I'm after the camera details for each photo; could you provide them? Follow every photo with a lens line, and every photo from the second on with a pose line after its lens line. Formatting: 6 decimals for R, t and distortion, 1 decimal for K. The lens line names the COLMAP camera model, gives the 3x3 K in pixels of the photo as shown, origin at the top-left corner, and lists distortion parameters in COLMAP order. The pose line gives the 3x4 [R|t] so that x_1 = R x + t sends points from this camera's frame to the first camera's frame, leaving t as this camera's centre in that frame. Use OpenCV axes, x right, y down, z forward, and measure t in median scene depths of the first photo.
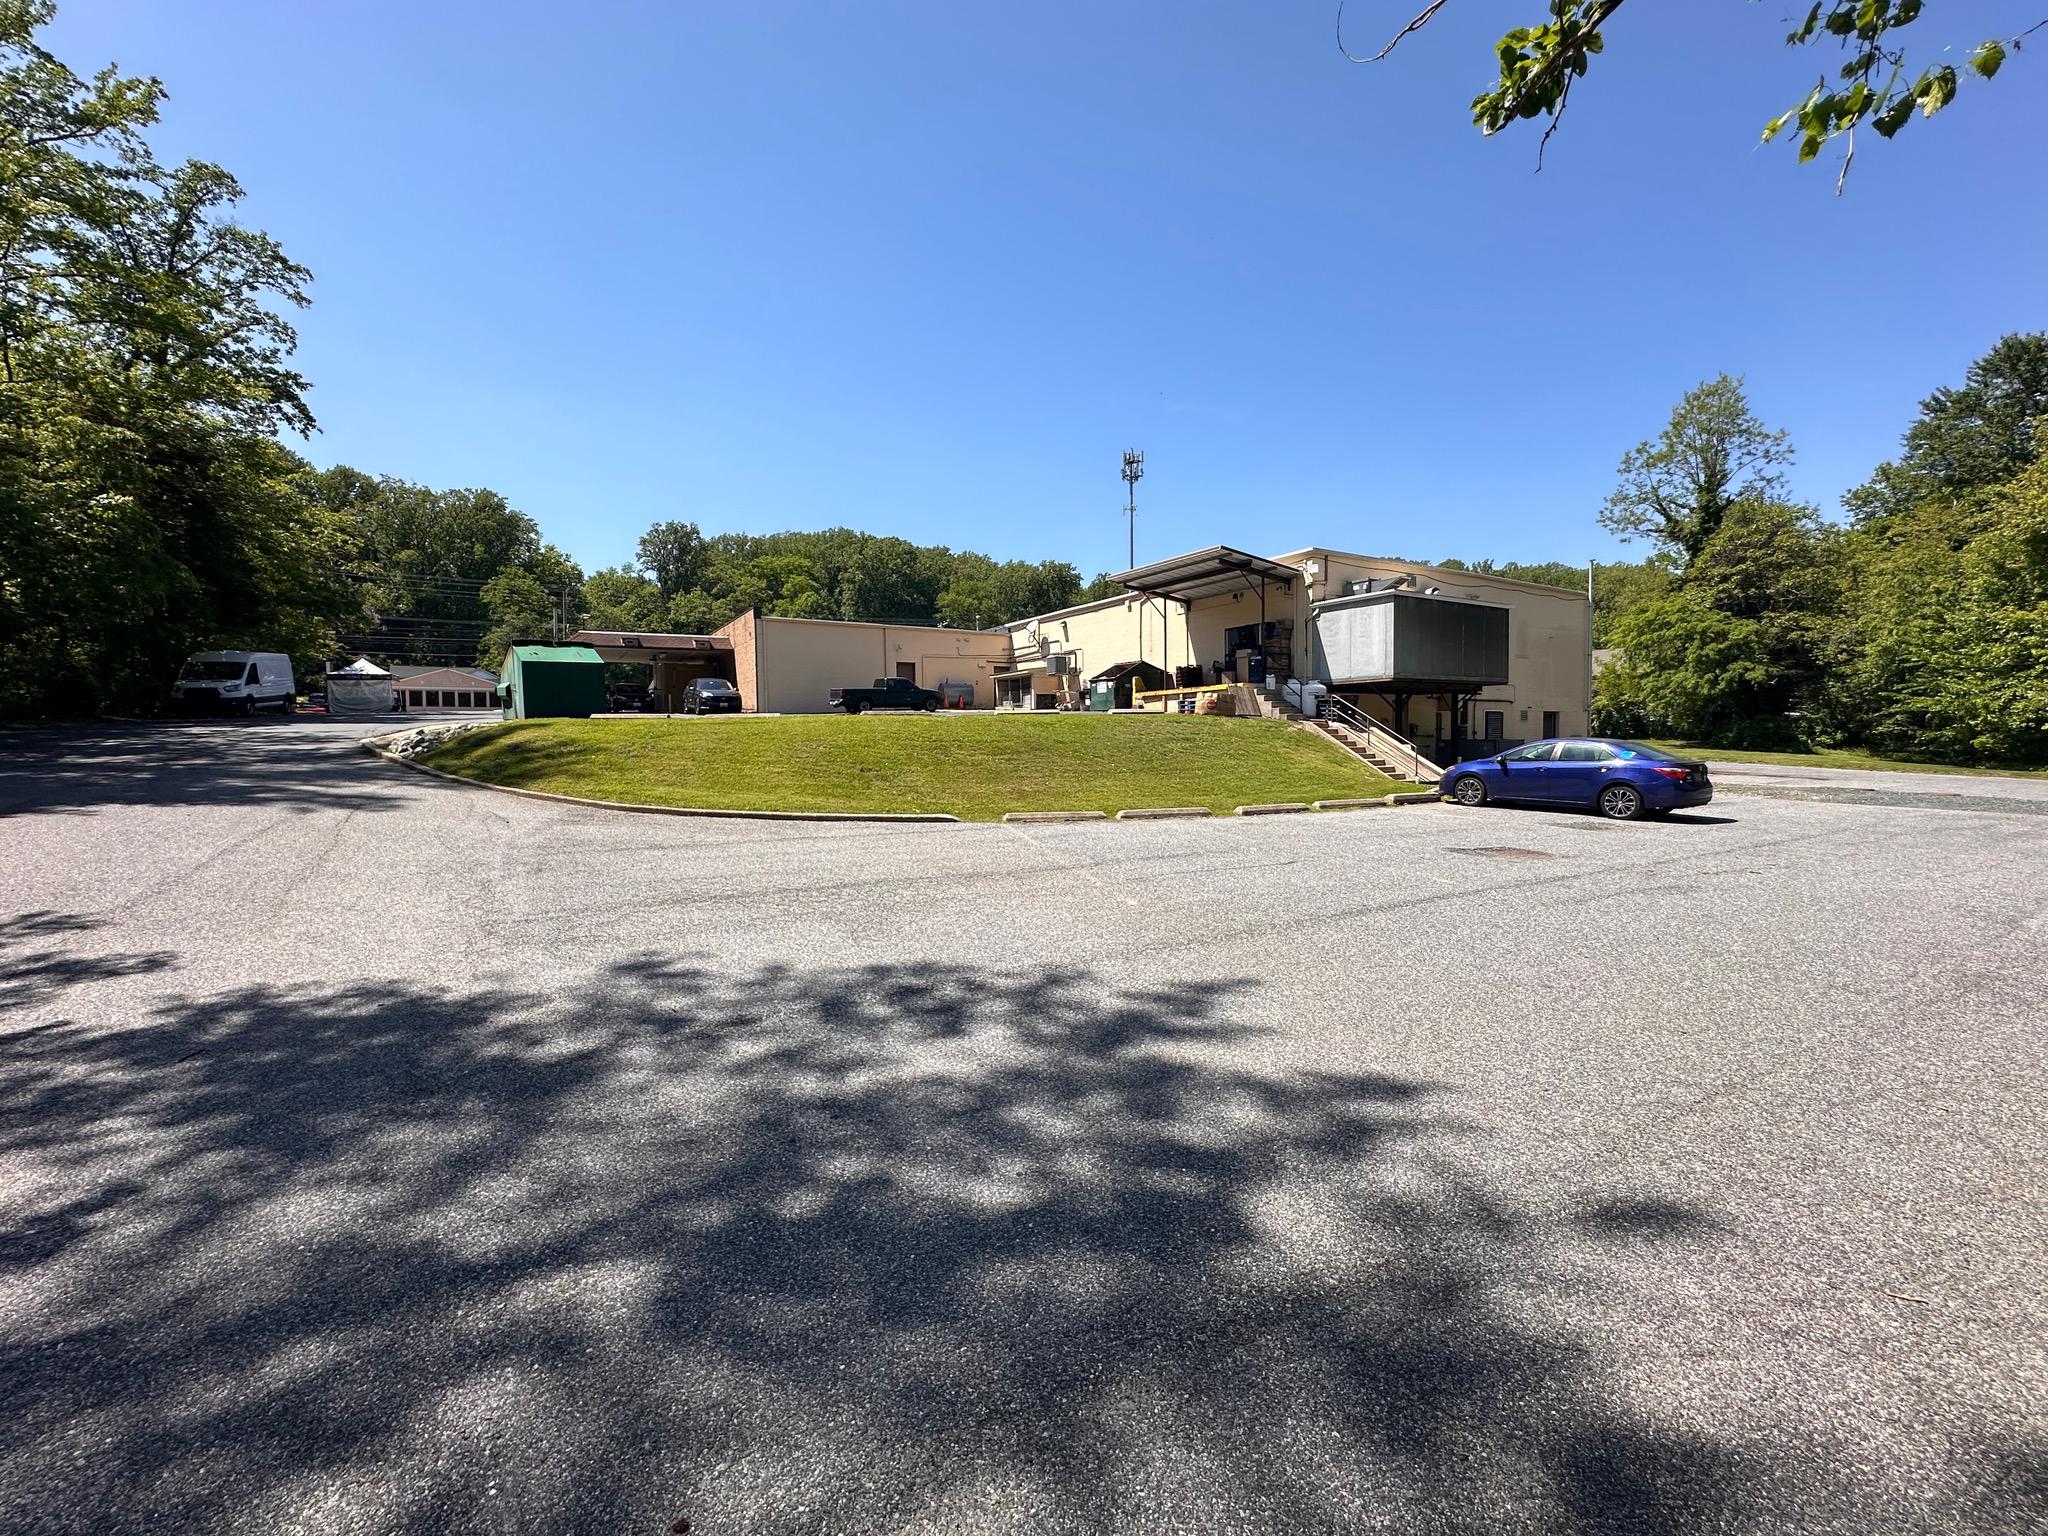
lens RADIAL K [[821.6, 0, 1020.7], [0, 821.6, 771.5], [0, 0, 1]] dist [-0.005833, -0.000105]
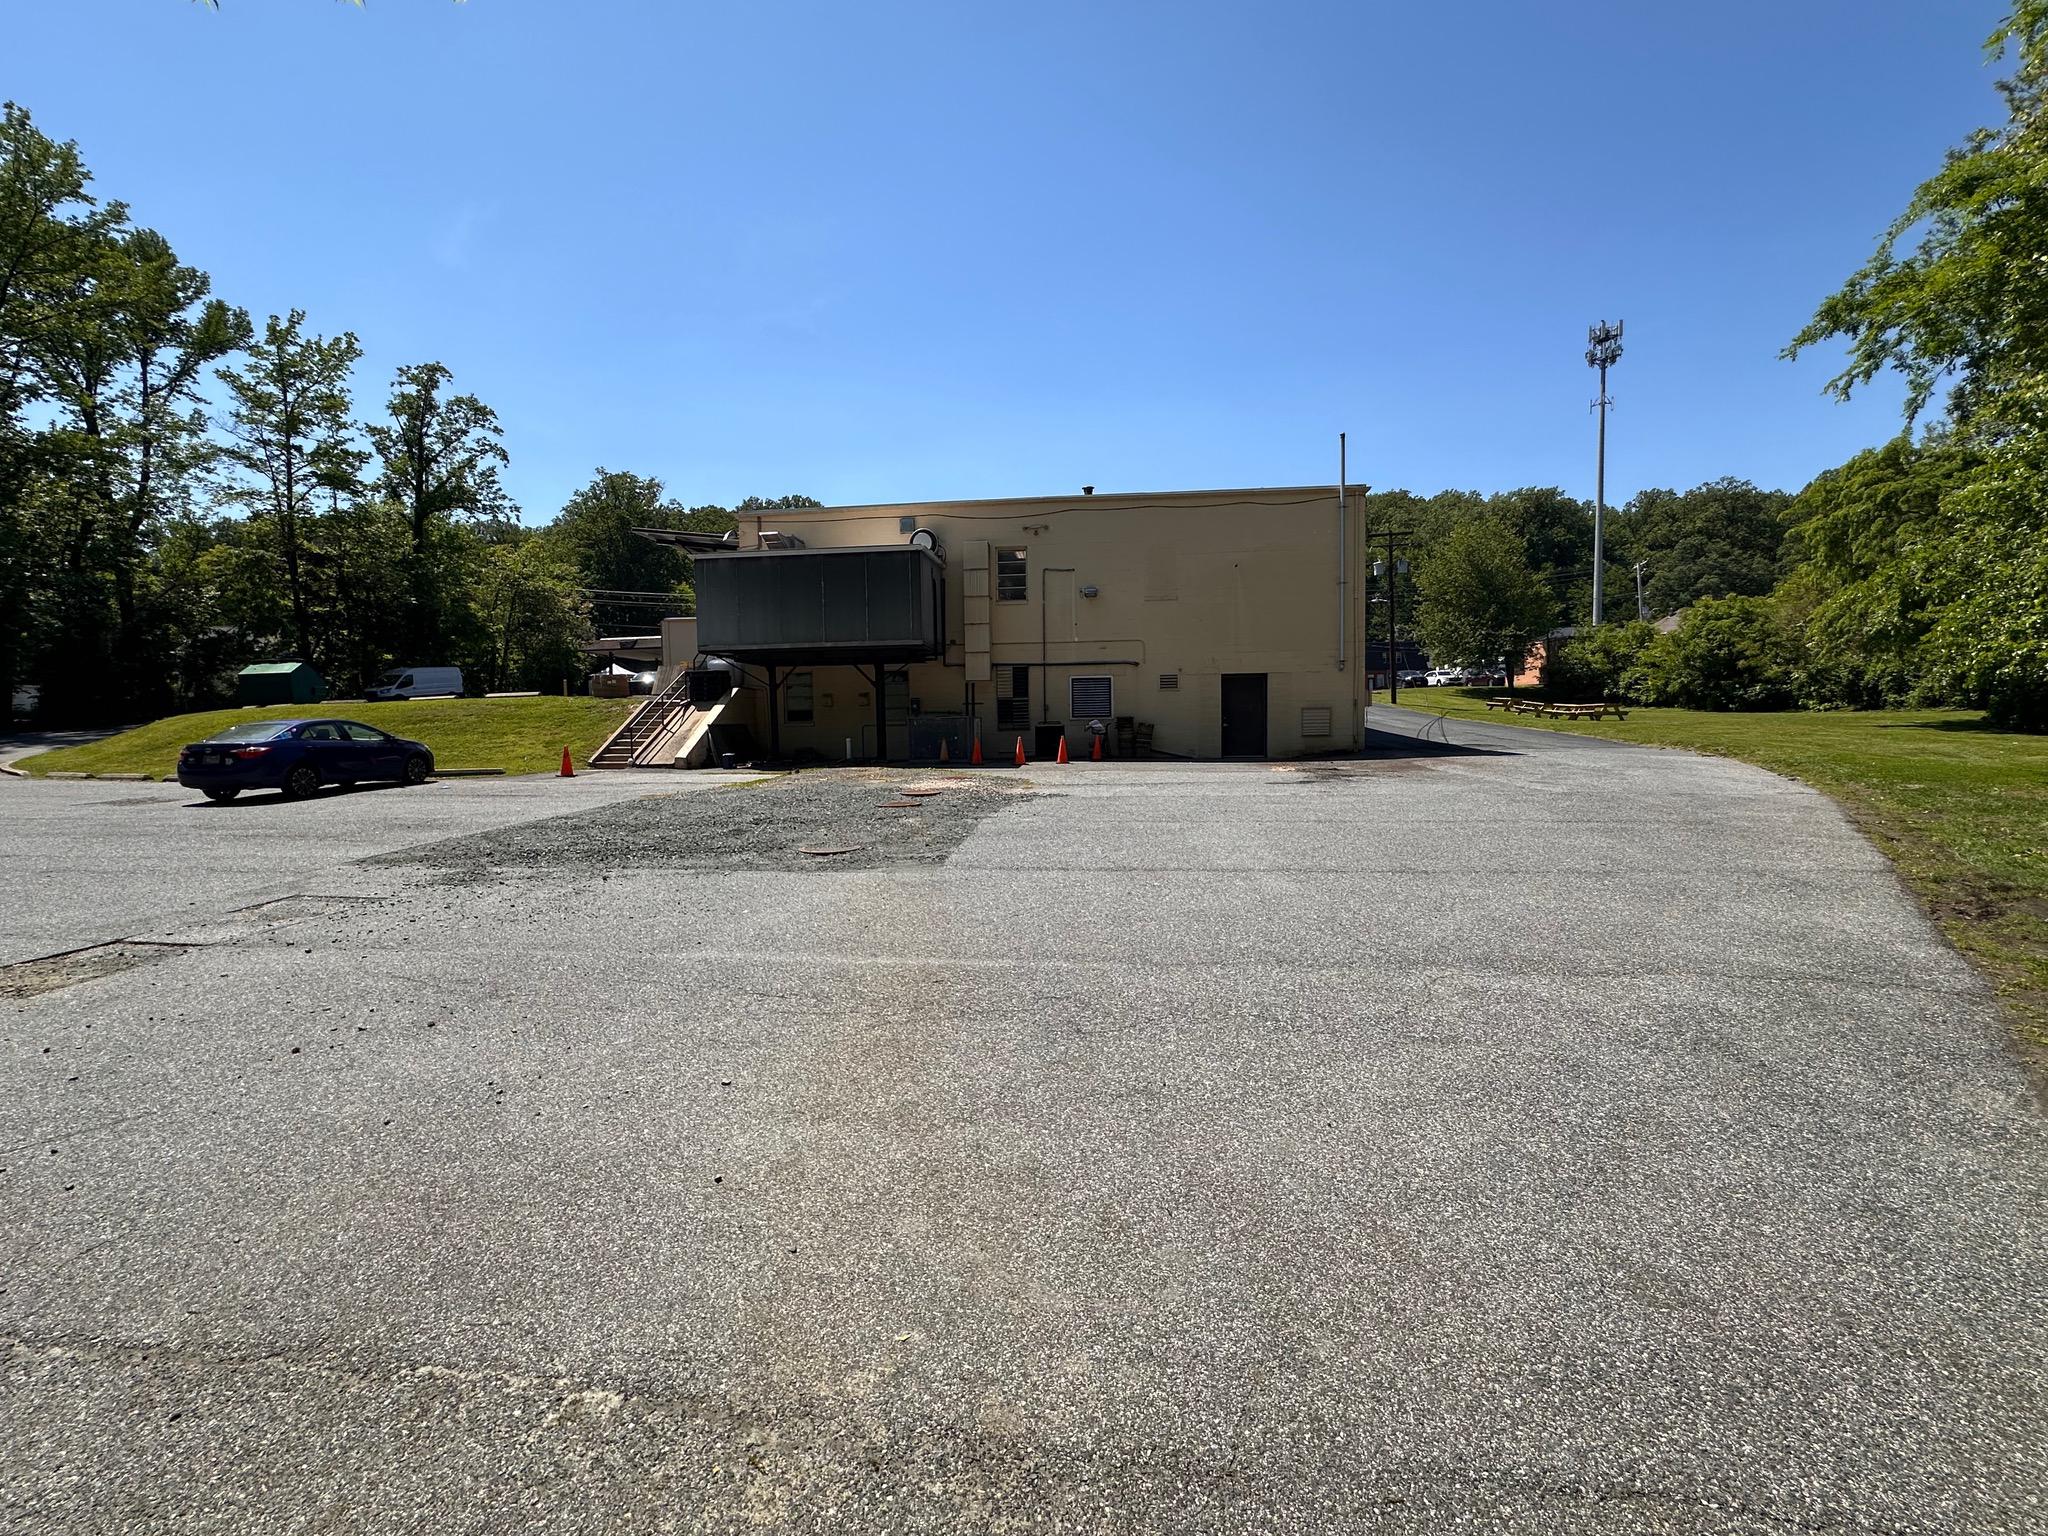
lens RADIAL K [[821.6, 0, 1027.0], [0, 821.6, 795.3], [0, 0, 1]] dist [-0.005833, -0.000105]
pose [[0.800385, 0.055491, -0.596913, 0.814954], [-0.017492, 0.997445, 0.069270, -0.014480], [0.599231, -0.045001, 0.799310, 0.297430]]
